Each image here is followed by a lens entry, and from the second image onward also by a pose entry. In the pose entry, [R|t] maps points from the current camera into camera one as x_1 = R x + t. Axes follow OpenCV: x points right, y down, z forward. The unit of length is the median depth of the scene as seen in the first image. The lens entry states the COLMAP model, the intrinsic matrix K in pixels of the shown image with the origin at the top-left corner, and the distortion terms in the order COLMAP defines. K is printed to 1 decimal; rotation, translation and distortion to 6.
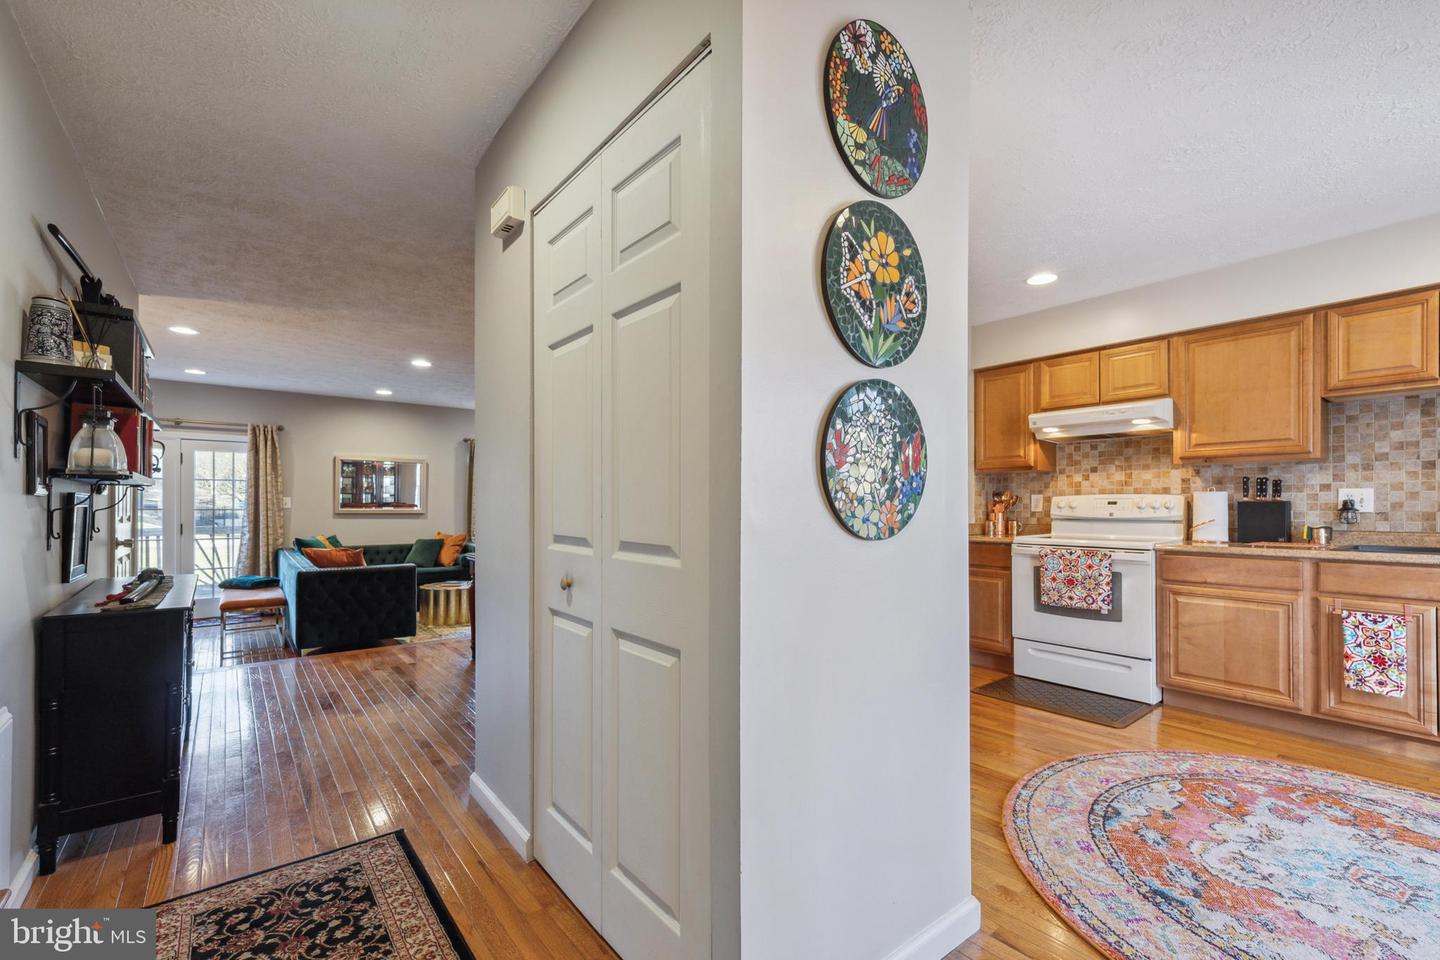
lens RADIAL K [[608.2, 0, 720.9], [0, 608.2, 504.2], [0, 0, 1]] dist [0.012360, 0.000109]
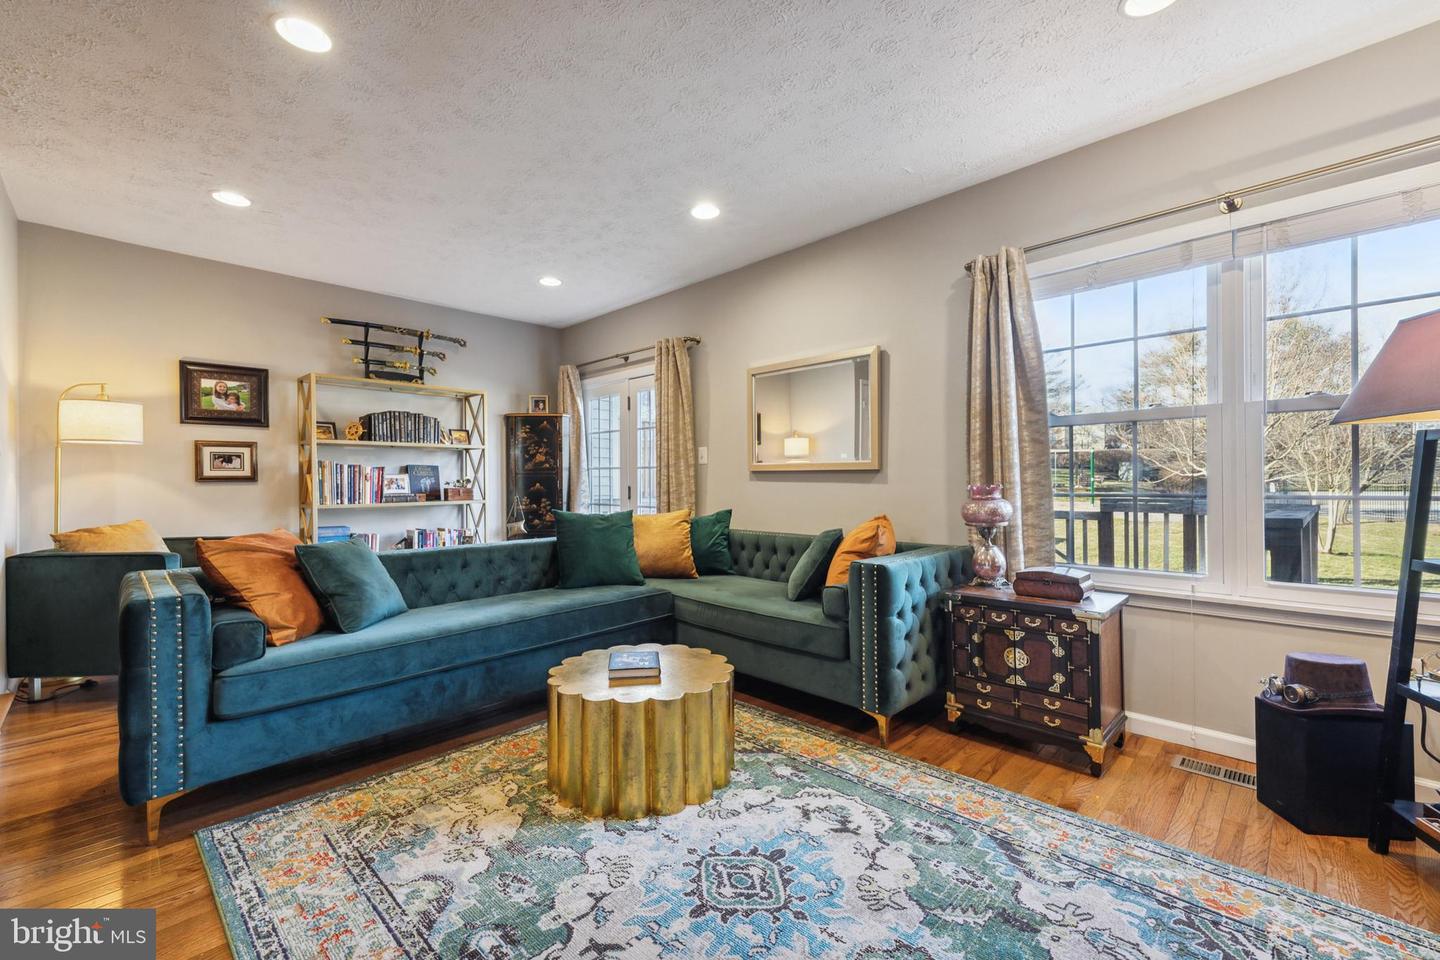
lens RADIAL K [[596.4, 0, 720.0], [0, 596.4, 480.0], [0, 0, 1]] dist [0.011733, -0.000153]
pose [[0.106850, 0.000857, -0.994275, -0.187601], [0.013103, 0.999912, 0.002270, 0.052360], [0.994189, -0.013270, 0.106829, 2.212044]]
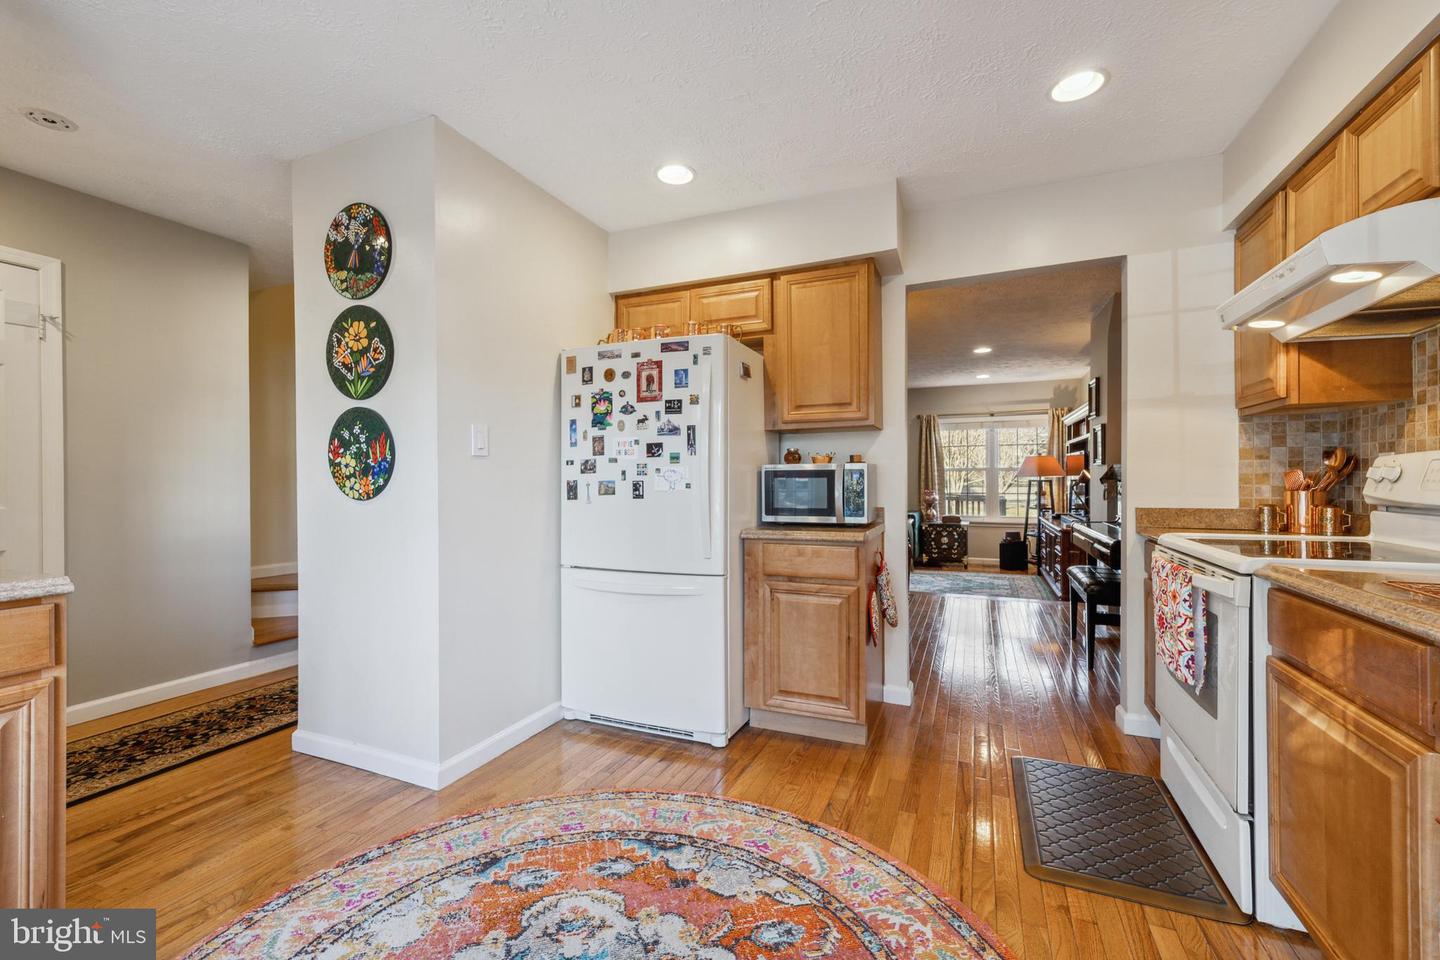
lens RADIAL K [[602.7, 0, 720.0], [0, 602.7, 480.0], [0, 0, 1]] dist [0.008565, -0.000229]
pose [[0.470971, 0.001313, -0.882148, 1.009892], [0.006376, 0.999968, 0.004892, -0.000068], [0.882126, -0.007929, 0.470948, 0.491702]]
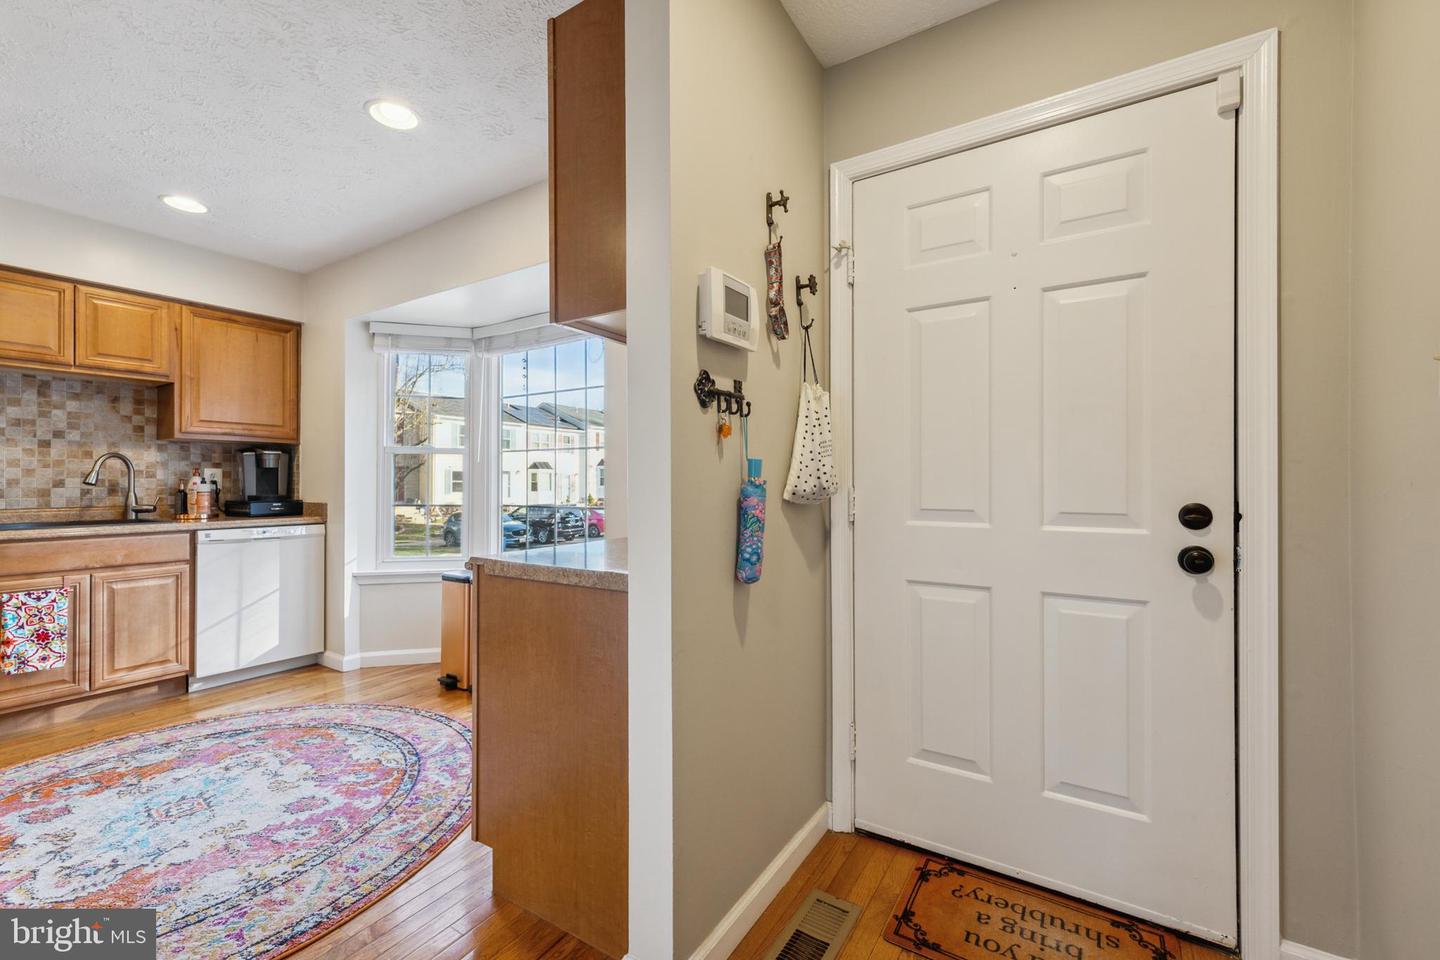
lens RADIAL K [[596.4, 0, 720.0], [0, 596.4, 480.0], [0, 0, 1]] dist [0.011733, -0.000153]
pose [[-0.322004, 0.004036, 0.946730, -0.196982], [-0.003323, 0.999980, -0.005394, 0.000021], [-0.946732, -0.004883, -0.321984, 0.241881]]
